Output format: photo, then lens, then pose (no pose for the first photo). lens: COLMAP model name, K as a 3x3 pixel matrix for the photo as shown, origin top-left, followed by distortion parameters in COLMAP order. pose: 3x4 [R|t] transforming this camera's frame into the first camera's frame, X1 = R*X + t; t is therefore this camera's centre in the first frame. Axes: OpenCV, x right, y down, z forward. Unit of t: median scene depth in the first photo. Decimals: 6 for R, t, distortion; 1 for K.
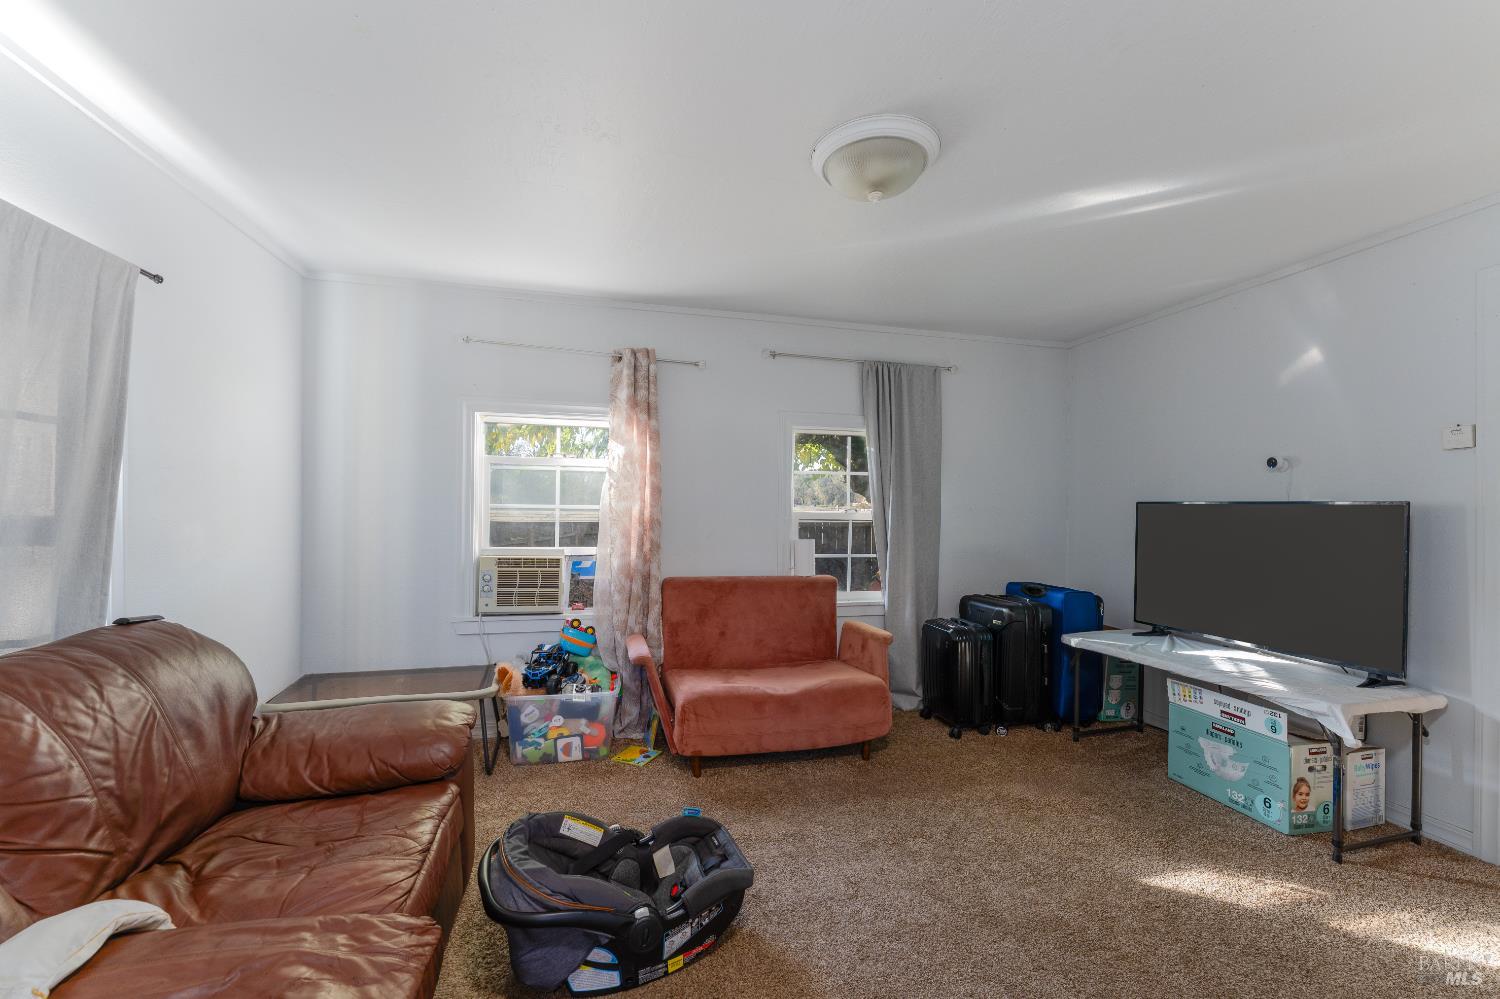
lens RADIAL K [[597.4, 0, 751.2], [0, 597.4, 496.0], [0, 0, 1]] dist [-0.002200, 0.000125]
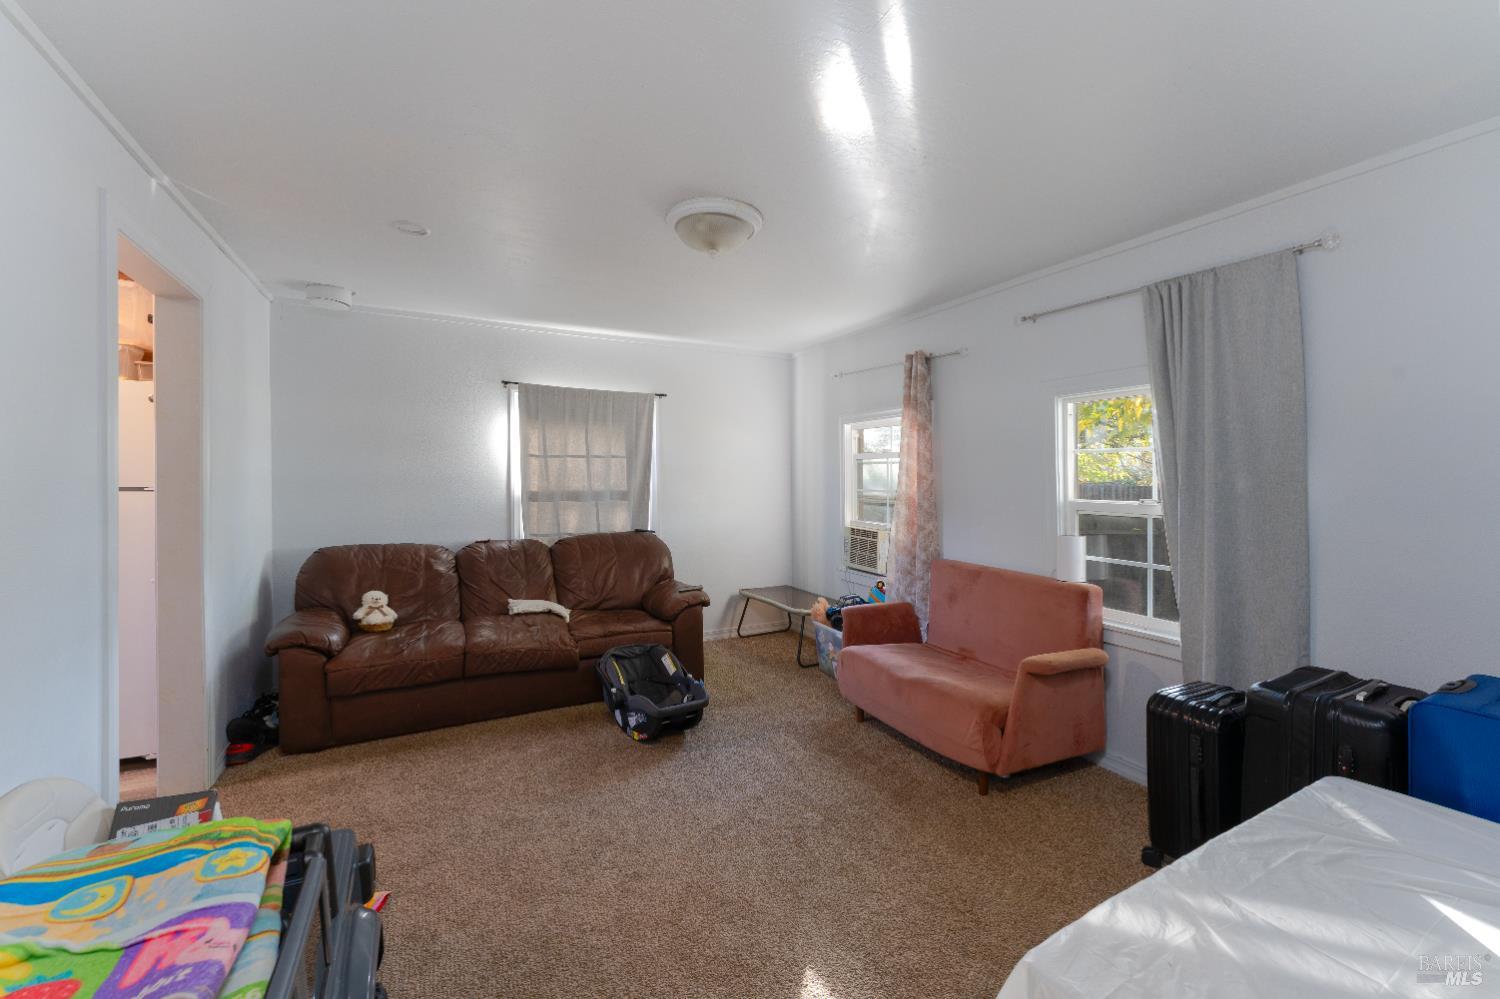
lens RADIAL K [[597.4, 0, 771.7], [0, 597.4, 478.6], [0, 0, 1]] dist [-0.002200, 0.000125]
pose [[0.260242, -0.012416, -0.965463, 0.807189], [0.002268, 0.999922, -0.012248, 0.006067], [0.965541, 0.000998, 0.260250, 0.427366]]
